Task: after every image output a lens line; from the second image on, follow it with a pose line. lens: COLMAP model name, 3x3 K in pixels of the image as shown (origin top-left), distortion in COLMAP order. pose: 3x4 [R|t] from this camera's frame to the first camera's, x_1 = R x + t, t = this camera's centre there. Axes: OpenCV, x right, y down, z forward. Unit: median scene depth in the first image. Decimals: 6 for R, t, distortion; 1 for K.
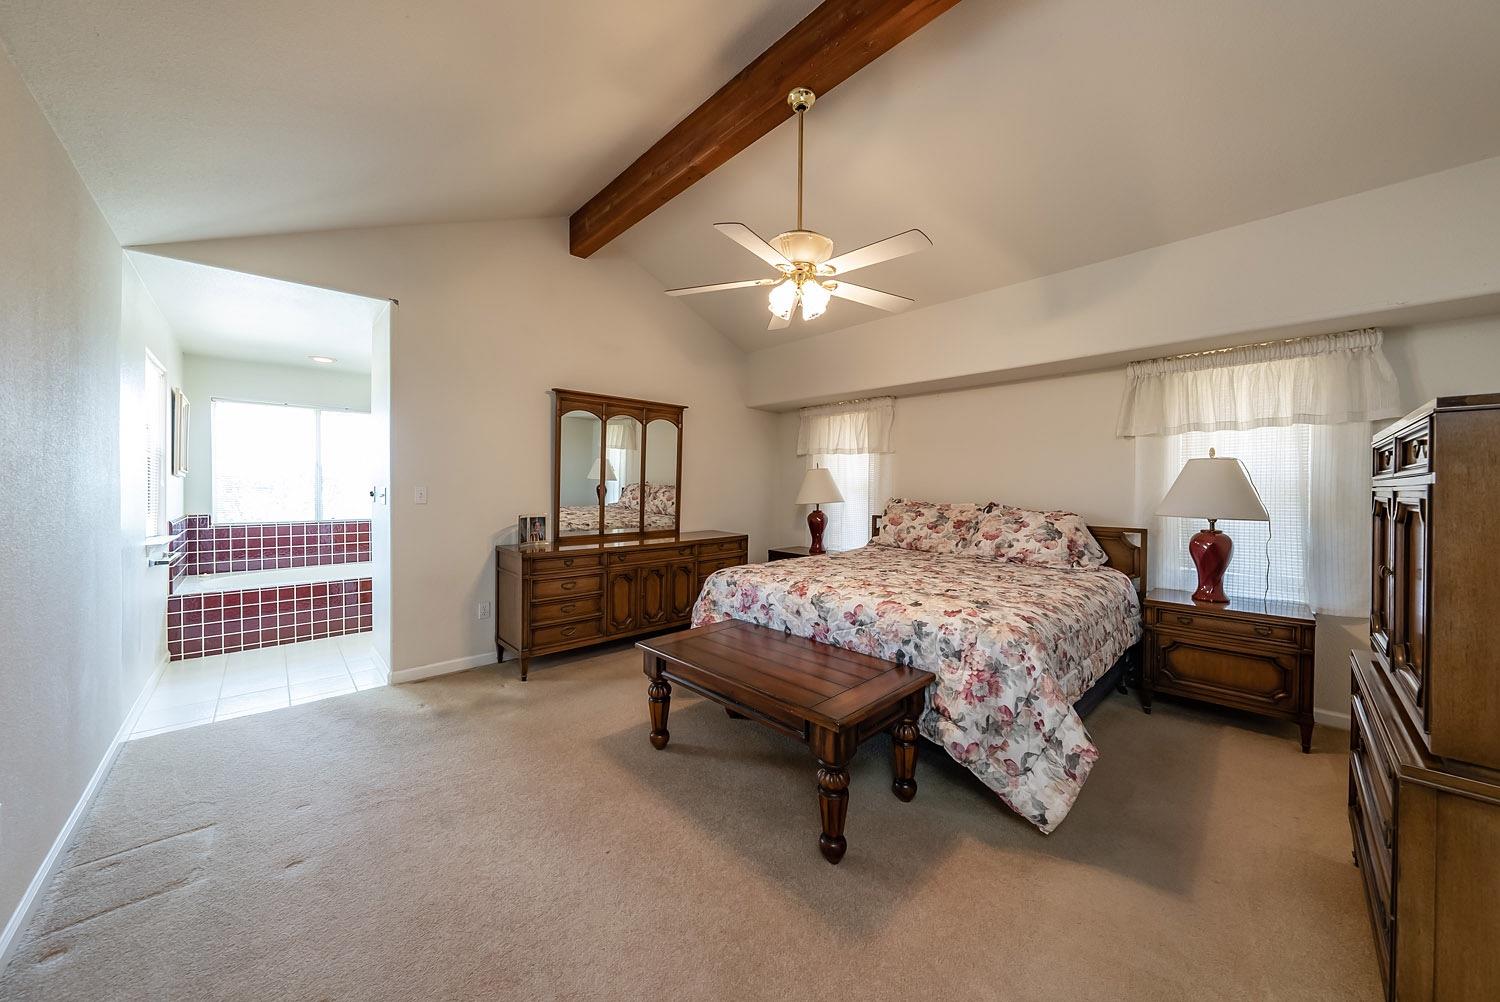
lens RADIAL K [[515.2, 0, 750.7], [0, 515.2, 481.0], [0, 0, 1]] dist [0.015879, 0.000032]
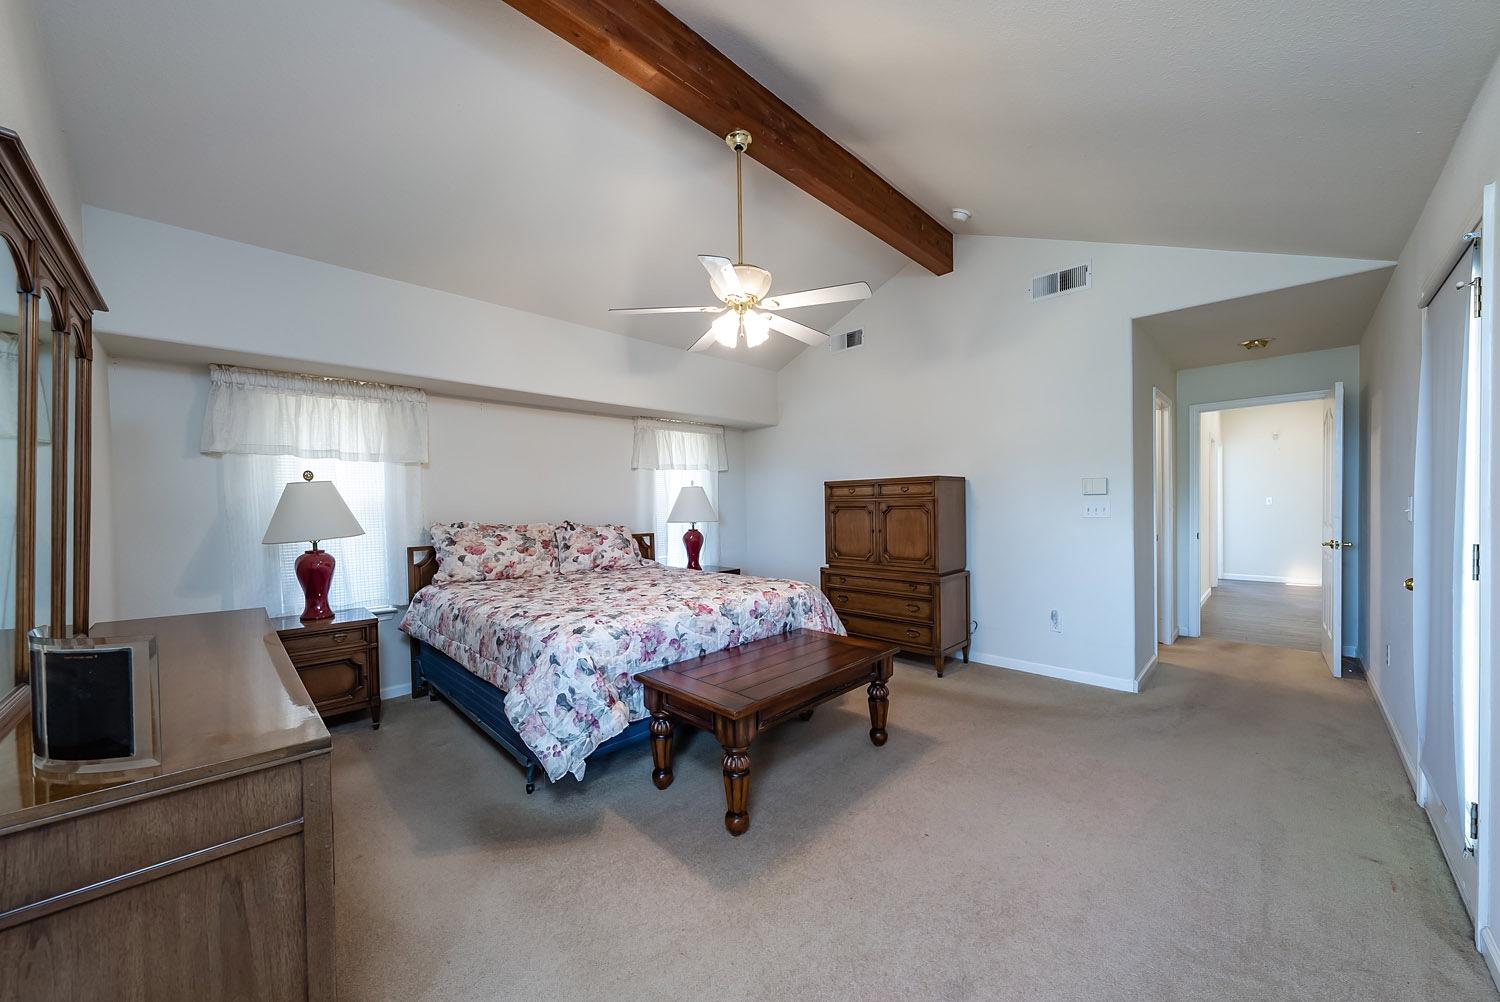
lens RADIAL K [[531.3, 0, 748.2], [0, 531.3, 506.7], [0, 0, 1]] dist [-0.000659, -0.000022]
pose [[-0.016825, -0.010475, 0.999804, -0.704943], [0.004094, 0.999936, 0.010545, 0.002628], [-0.999850, 0.004271, -0.016781, 0.705204]]
